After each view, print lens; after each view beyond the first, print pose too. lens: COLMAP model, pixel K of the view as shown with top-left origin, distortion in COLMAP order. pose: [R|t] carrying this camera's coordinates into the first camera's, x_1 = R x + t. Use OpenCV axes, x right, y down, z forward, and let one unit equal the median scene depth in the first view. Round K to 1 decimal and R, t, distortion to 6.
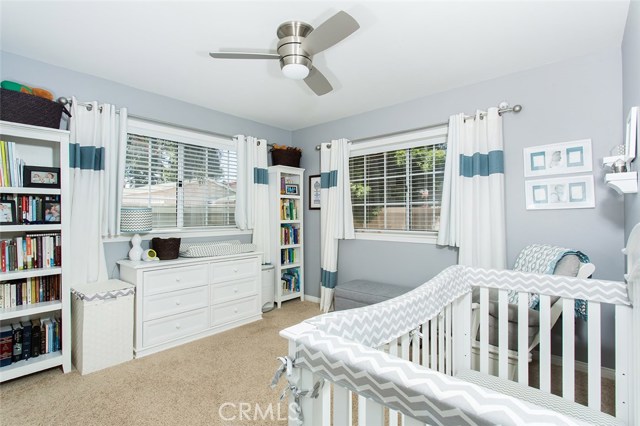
lens RADIAL K [[301.0, 0, 315.7], [0, 301.0, 214.5], [0, 0, 1]] dist [0.005584, -0.001454]
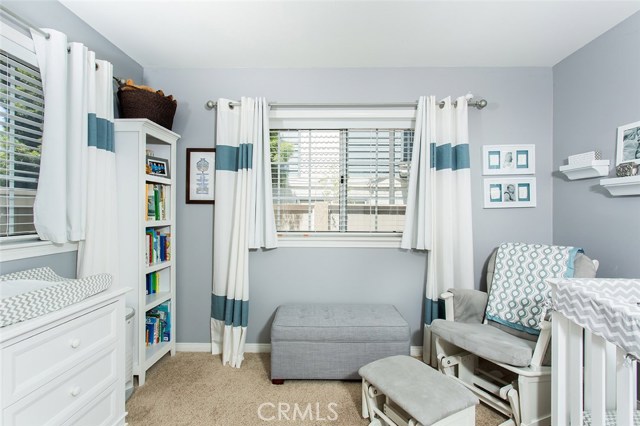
lens RADIAL K [[301.0, 0, 322.8], [0, 301.0, 211.7], [0, 0, 1]] dist [0.005584, -0.001454]
pose [[0.761205, 0.003794, 0.648500, -0.225842], [-0.005069, 0.999987, 0.000099, -0.000133], [-0.648492, -0.003363, 0.761214, 0.379013]]
